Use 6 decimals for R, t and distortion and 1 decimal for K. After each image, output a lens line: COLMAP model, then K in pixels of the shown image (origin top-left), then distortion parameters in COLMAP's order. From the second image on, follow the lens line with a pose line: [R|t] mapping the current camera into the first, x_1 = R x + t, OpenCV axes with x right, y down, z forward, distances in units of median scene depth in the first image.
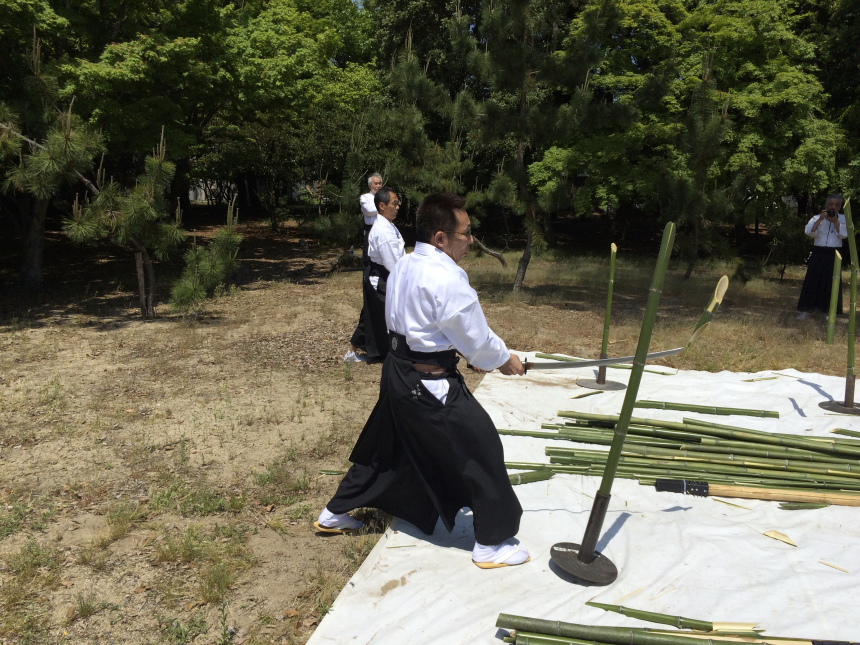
lens RADIAL K [[738.0, 0, 435.0], [0, 738.0, 315.4], [0, 0, 1]] dist [0.084814, -0.128919]
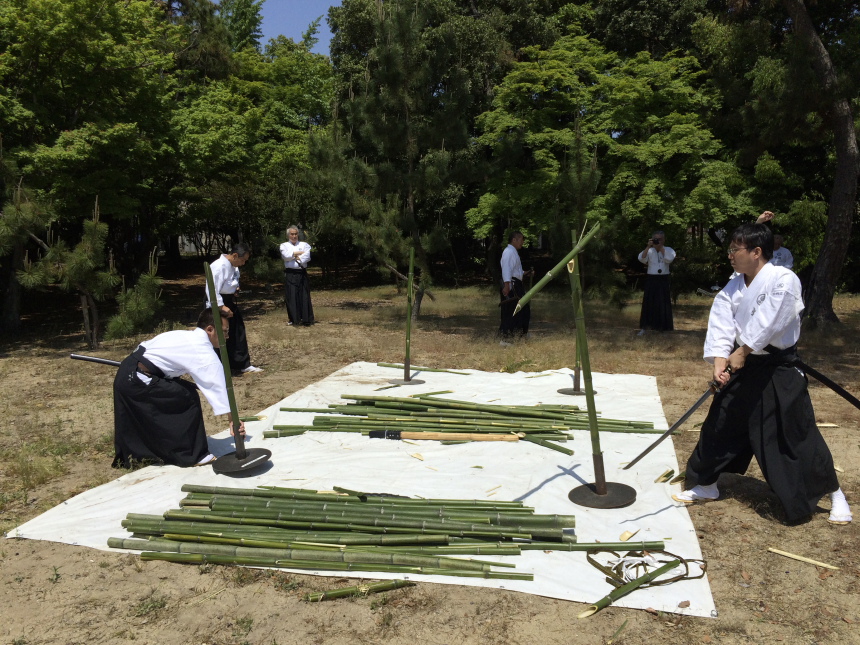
lens RADIAL K [[738.0, 0, 435.0], [0, 738.0, 315.4], [0, 0, 1]] dist [0.084814, -0.128919]
pose [[0.999227, -0.029751, -0.025690, 0.212415], [0.028243, 0.997964, -0.057183, 0.035182], [0.027339, 0.056413, 0.998033, -0.219514]]
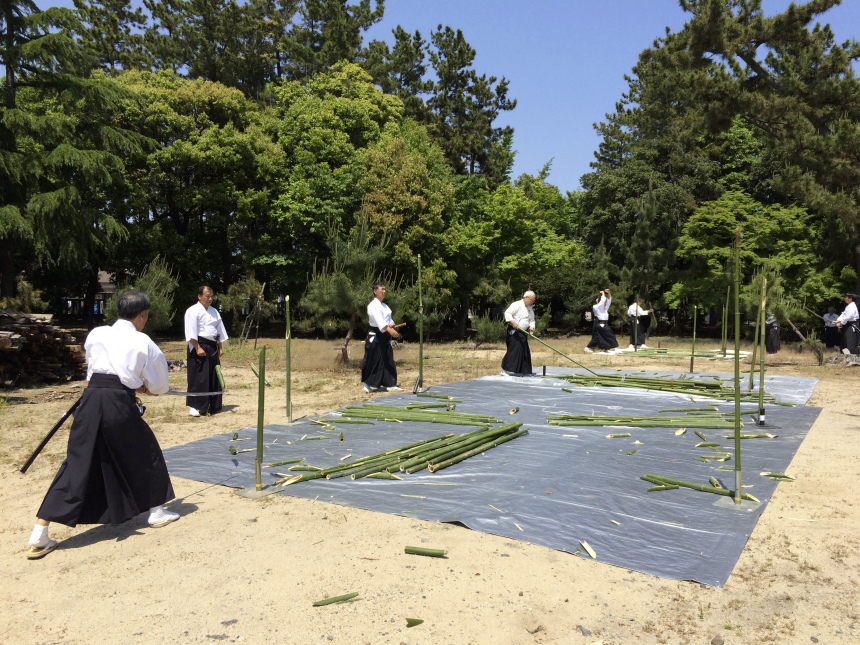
lens RADIAL K [[722.4, 0, 403.1], [0, 722.4, 355.8], [0, 0, 1]] dist [-0.008585, -0.001011]
pose [[0.961047, 0.013900, -0.276035, -0.008873], [-0.044972, 0.993289, -0.106558, 0.391245], [0.272702, 0.114821, 0.955222, -1.961321]]
